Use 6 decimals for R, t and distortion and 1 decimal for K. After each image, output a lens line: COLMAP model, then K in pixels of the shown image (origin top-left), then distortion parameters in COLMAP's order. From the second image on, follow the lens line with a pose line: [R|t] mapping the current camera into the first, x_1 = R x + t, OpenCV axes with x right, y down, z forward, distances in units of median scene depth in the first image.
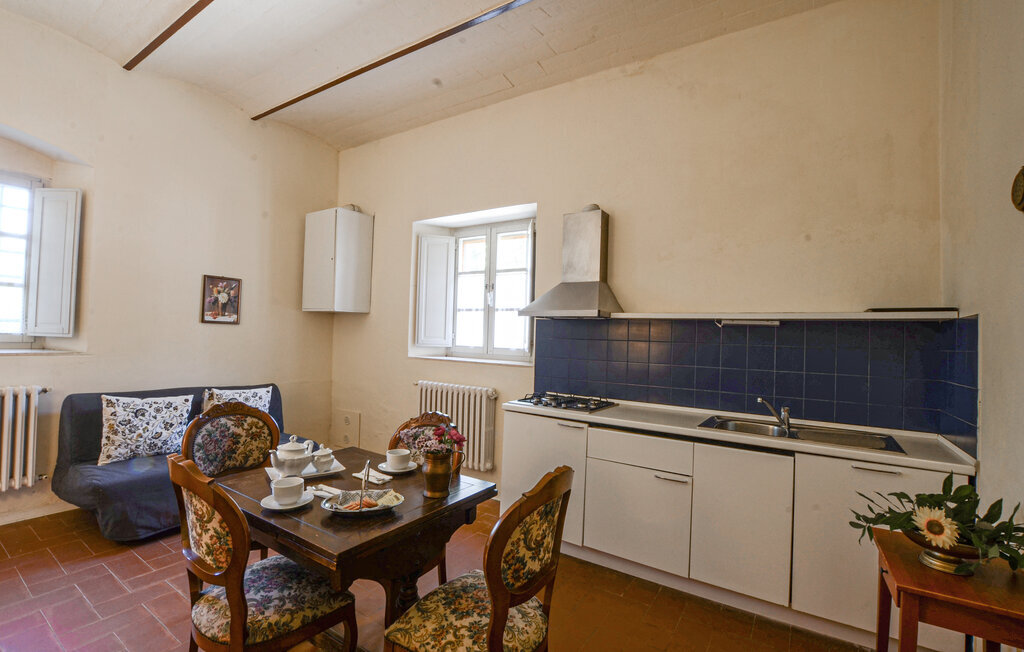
lens RADIAL K [[466.2, 0, 501.7], [0, 466.2, 321.1], [0, 0, 1]] dist [-0.029181, 0.004243]
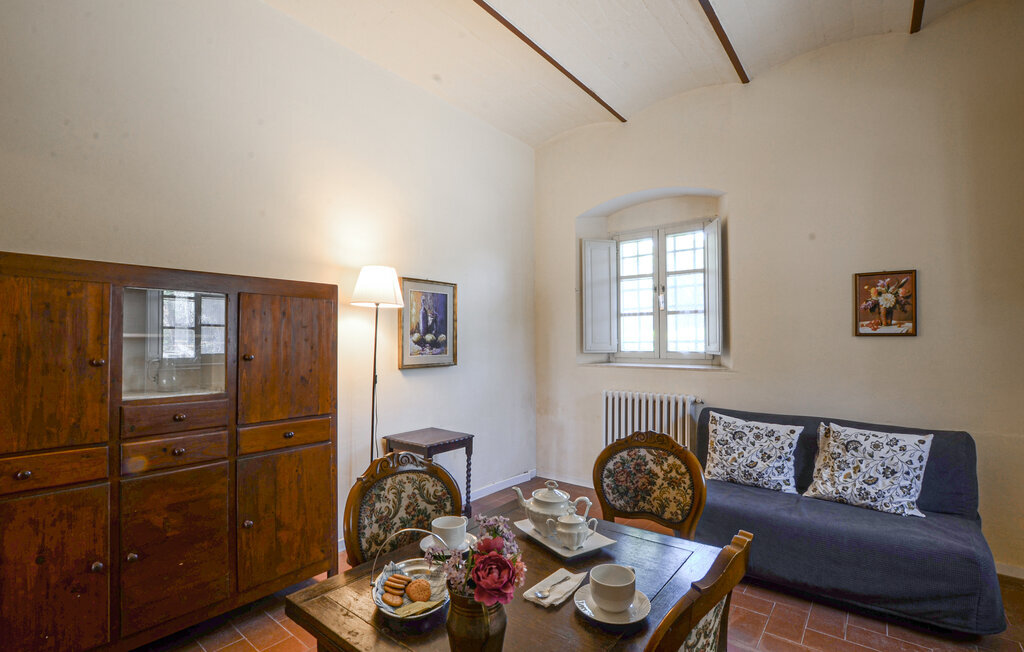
lens RADIAL K [[466.2, 0, 502.9], [0, 466.2, 324.4], [0, 0, 1]] dist [-0.029181, 0.004243]
pose [[-0.083832, -0.065101, -0.994351, 0.202834], [0.028568, 0.997296, -0.067703, 0.023576], [0.996070, -0.034082, -0.081745, 0.597216]]
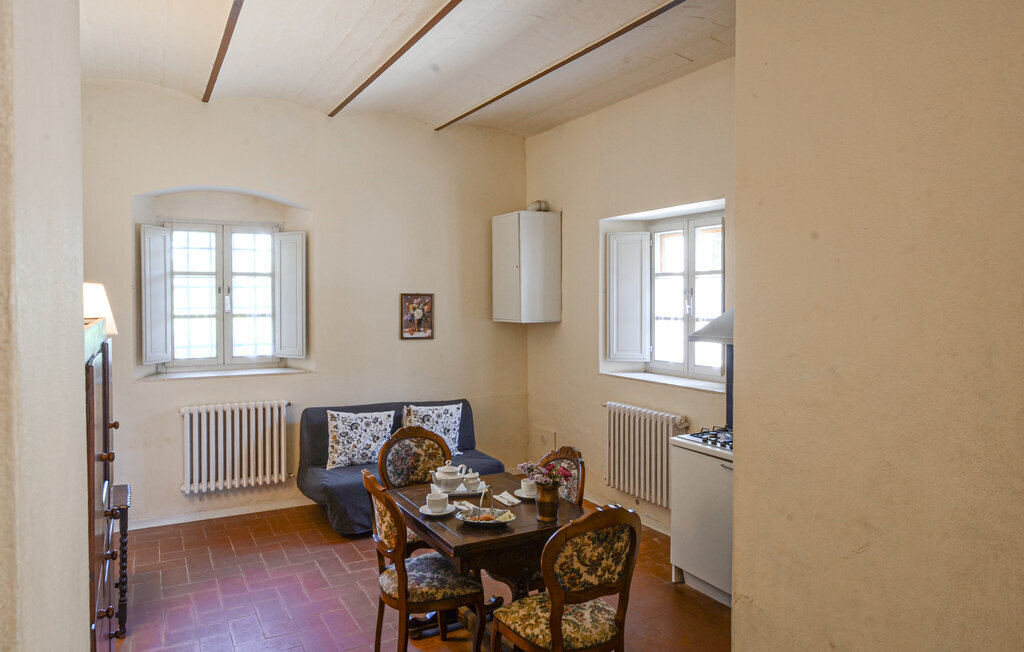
lens RADIAL K [[684.7, 0, 487.5], [0, 684.7, 298.0], [0, 0, 1]] dist [-0.004310, 0.006941]
pose [[0.882877, -0.030674, -0.468602, 0.318547], [0.041109, 0.999082, 0.012055, -0.127675], [0.467802, -0.029907, 0.883327, -0.350337]]
